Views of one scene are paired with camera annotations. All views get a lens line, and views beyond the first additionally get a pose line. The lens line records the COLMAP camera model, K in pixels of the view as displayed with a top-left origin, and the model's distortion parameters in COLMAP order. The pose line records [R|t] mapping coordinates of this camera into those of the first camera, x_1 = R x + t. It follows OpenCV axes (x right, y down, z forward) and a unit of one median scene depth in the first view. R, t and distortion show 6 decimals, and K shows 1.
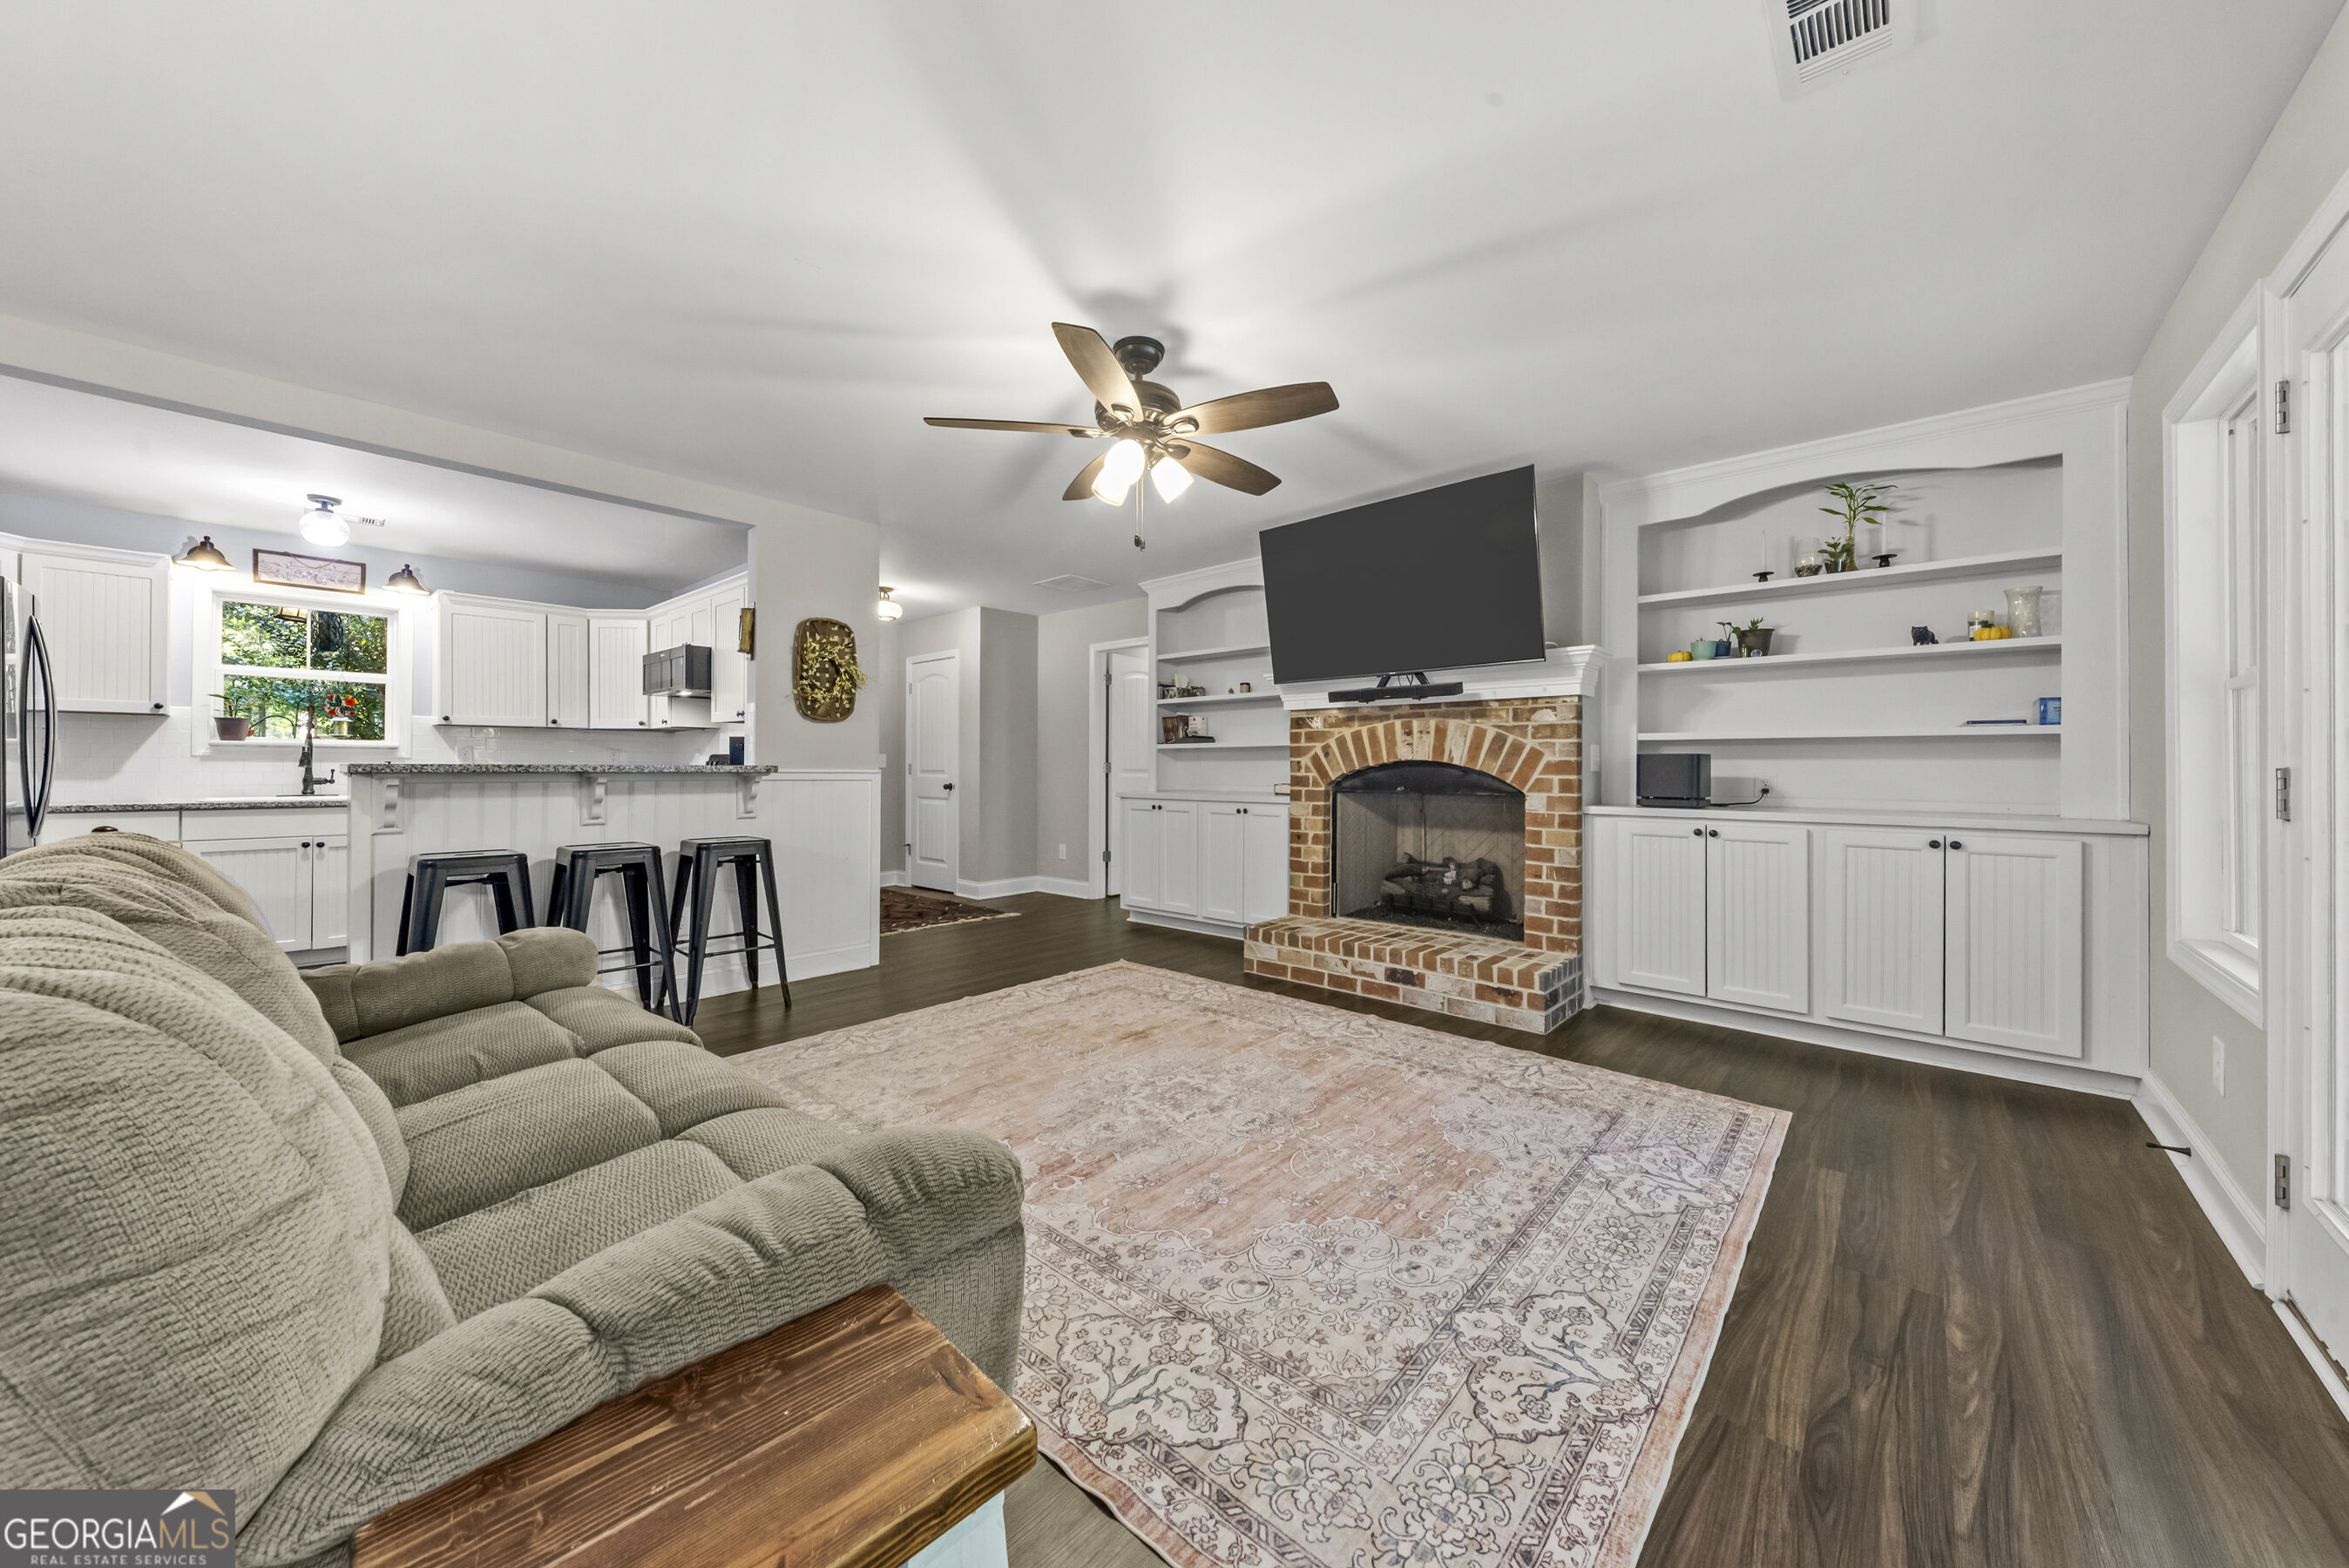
lens RADIAL K [[822.3, 0, 1174.3], [0, 822.3, 768.6], [0, 0, 1]] dist [0.013256, -0.004073]
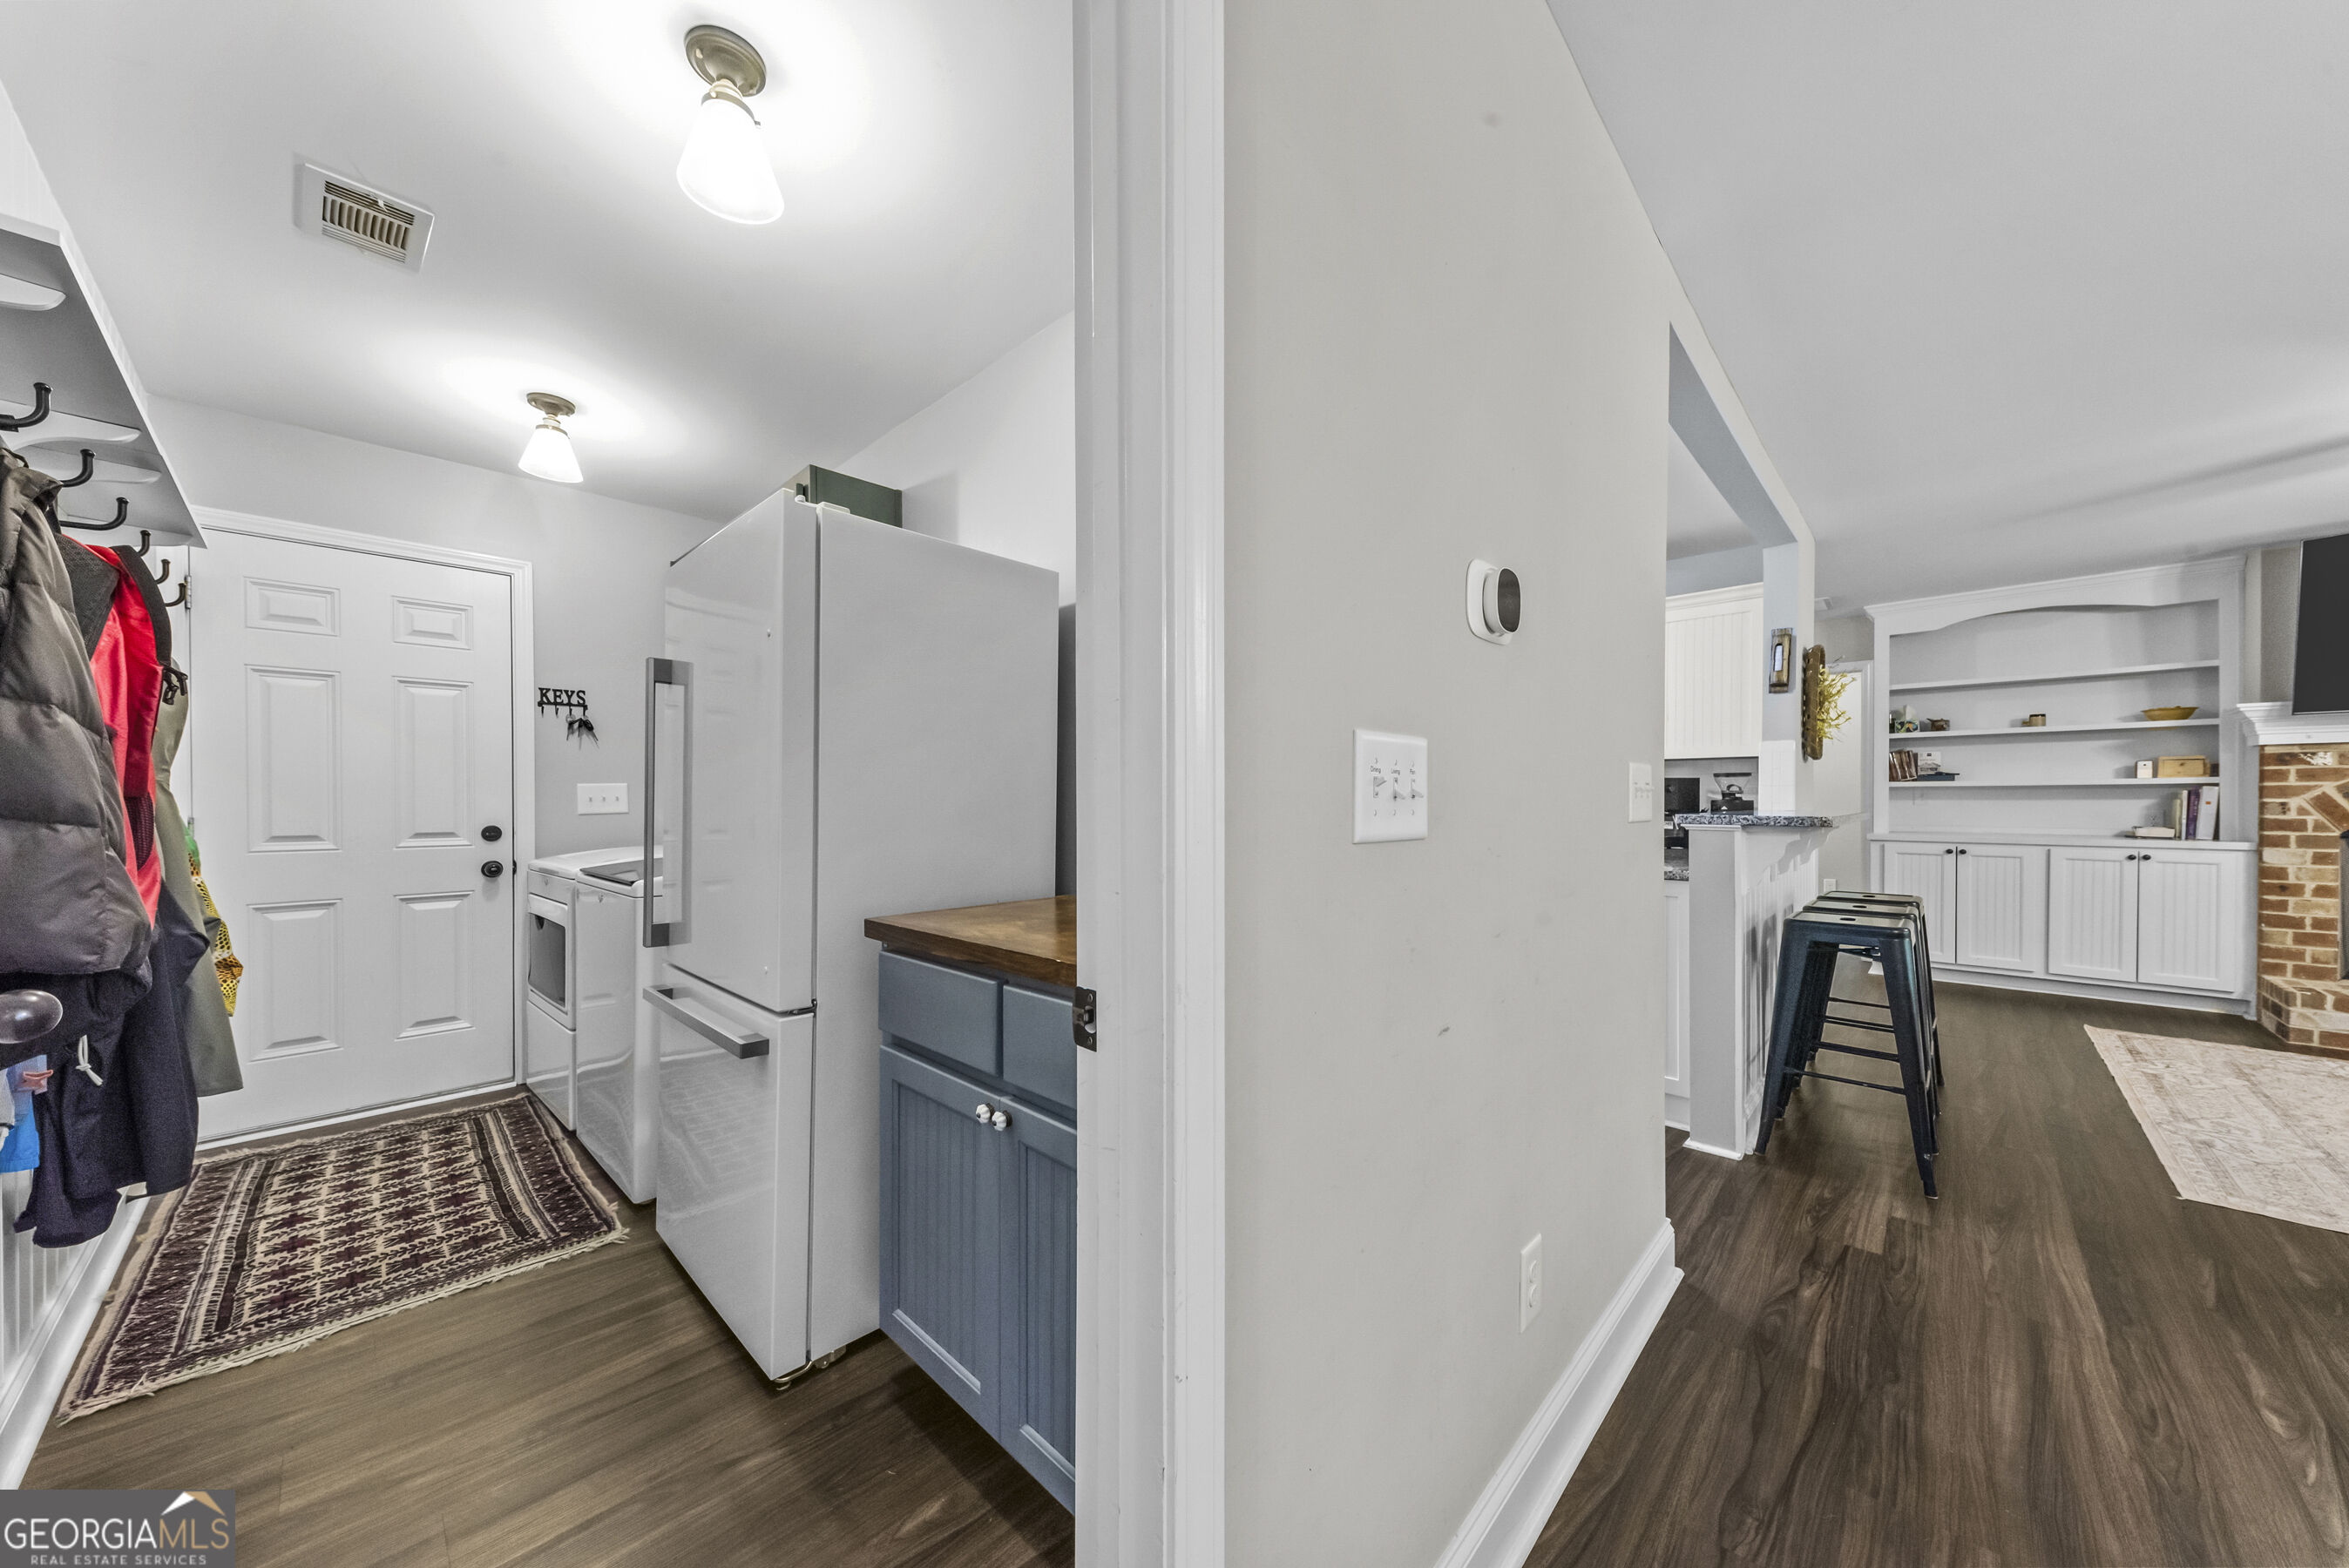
lens RADIAL K [[803.3, 0, 1156.9], [0, 803.3, 808.1], [0, 0, 1]] dist [0.000751, -0.000173]
pose [[0.999104, -0.002135, -0.042259, -1.262967], [0.002566, 0.999945, 0.010156, -0.018259], [0.042235, -0.010255, 0.999055, 0.111246]]
